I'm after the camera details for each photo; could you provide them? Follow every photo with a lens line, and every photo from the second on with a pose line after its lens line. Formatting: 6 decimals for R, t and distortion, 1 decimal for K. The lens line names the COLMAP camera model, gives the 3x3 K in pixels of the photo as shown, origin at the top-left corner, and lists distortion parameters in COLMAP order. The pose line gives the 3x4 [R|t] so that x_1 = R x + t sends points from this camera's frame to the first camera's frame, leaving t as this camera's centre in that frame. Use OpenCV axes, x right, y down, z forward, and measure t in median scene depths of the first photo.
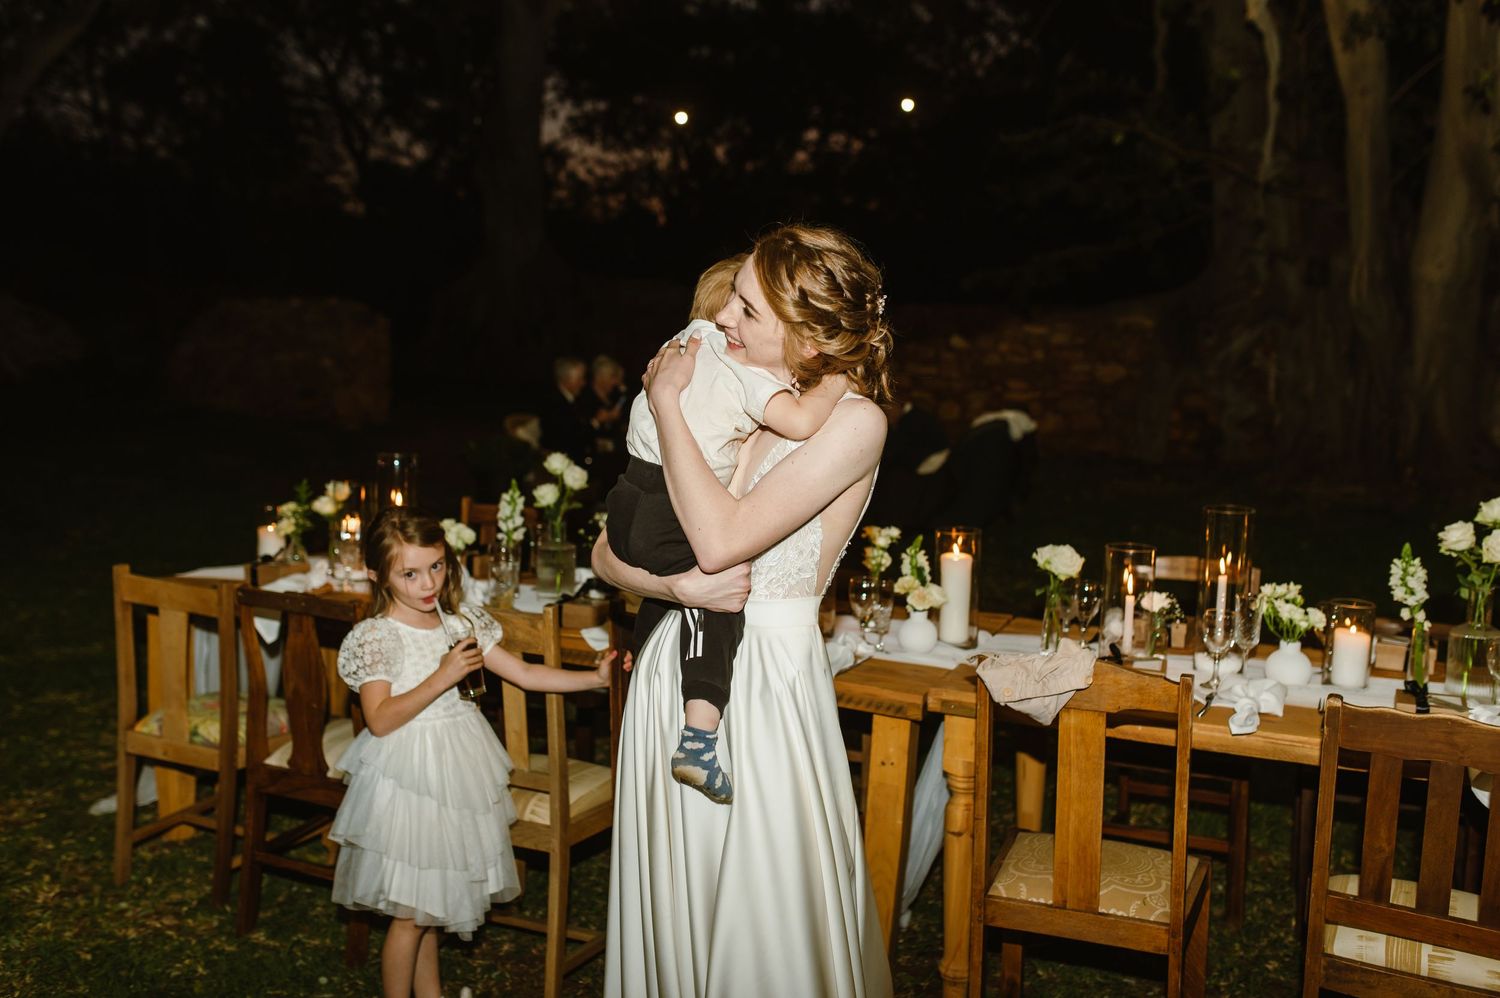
lens RADIAL K [[1527.2, 0, 686.3], [0, 1527.2, 496.9], [0, 0, 1]] dist [0.009834, 0.027865]
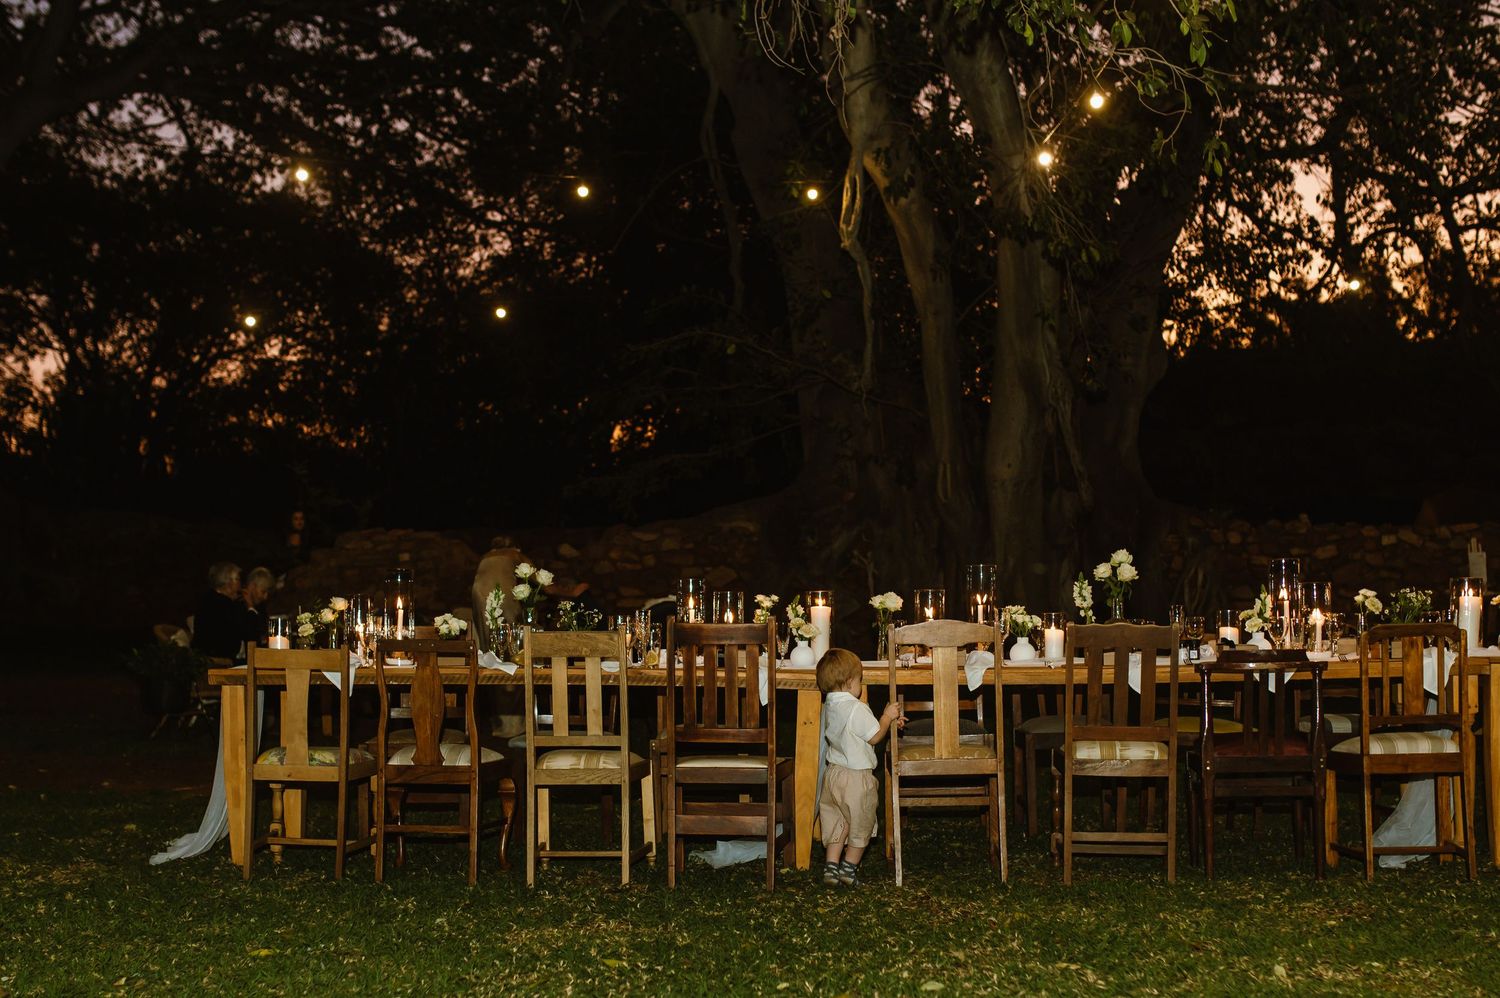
lens RADIAL K [[2069.6, 0, 750.0], [0, 2069.6, 499.0], [0, 0, 1]] dist [0.005380, 0.001382]
pose [[0.936016, -0.013358, 0.351704, -0.523769], [0.068333, 0.987162, -0.144368, 0.189978], [-0.345260, 0.159164, 0.924912, -0.790387]]
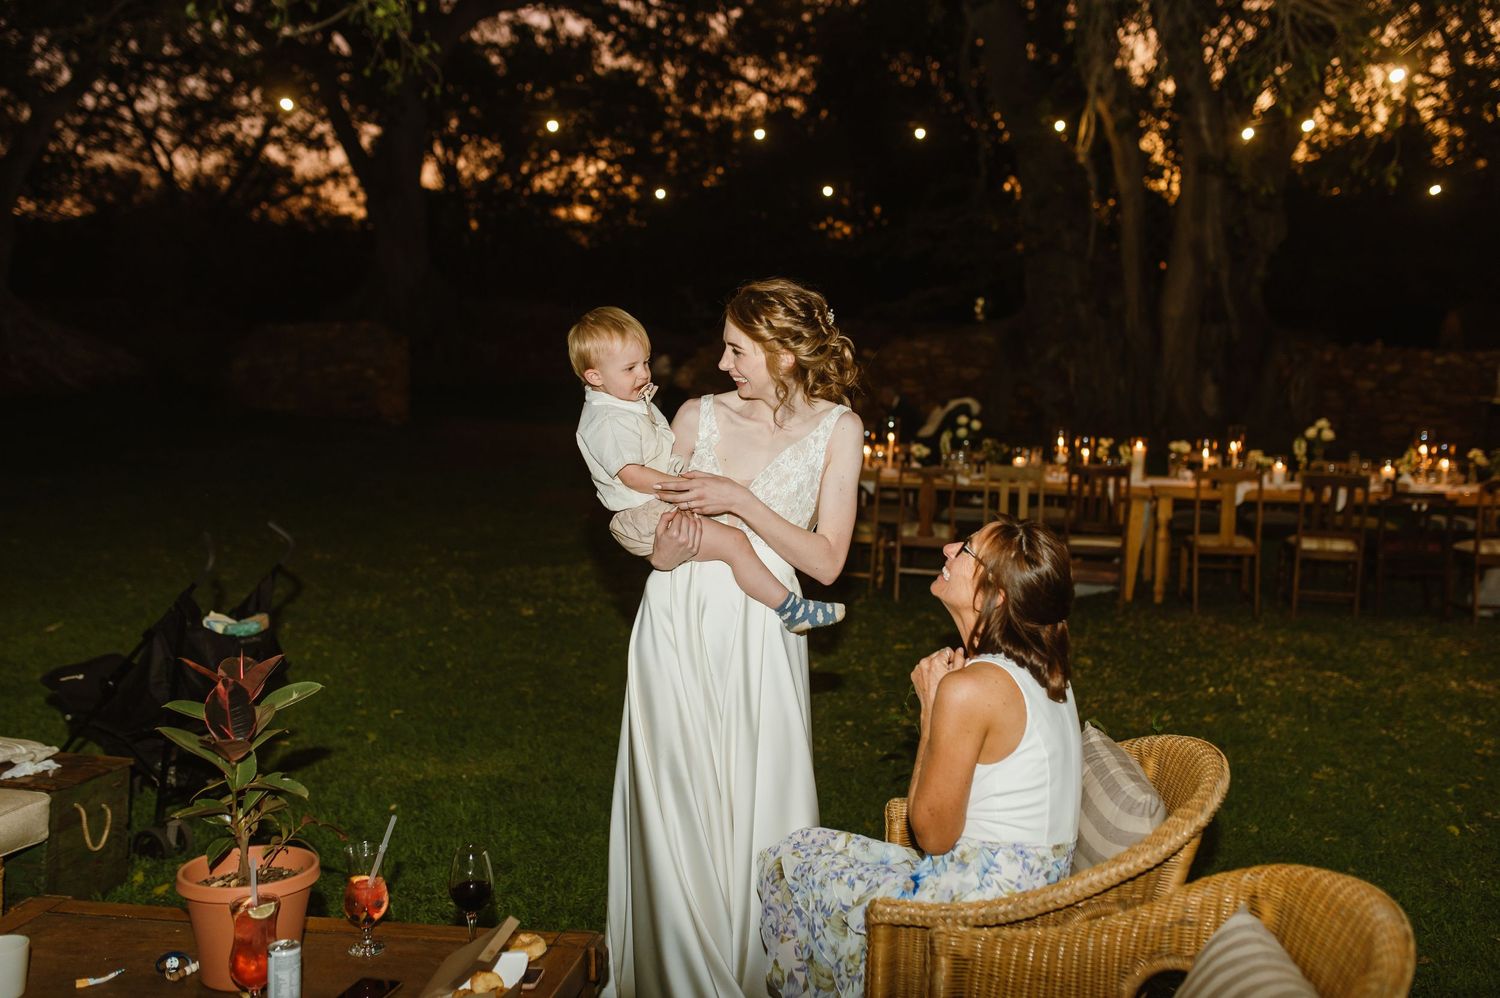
lens RADIAL K [[1527.2, 0, 686.3], [0, 1527.2, 496.9], [0, 0, 1]] dist [0.009834, 0.027865]
pose [[0.972326, -0.033110, 0.231269, -1.012068], [0.032623, 0.999450, 0.005931, 0.068652], [-0.231339, 0.001778, 0.972872, -1.191715]]
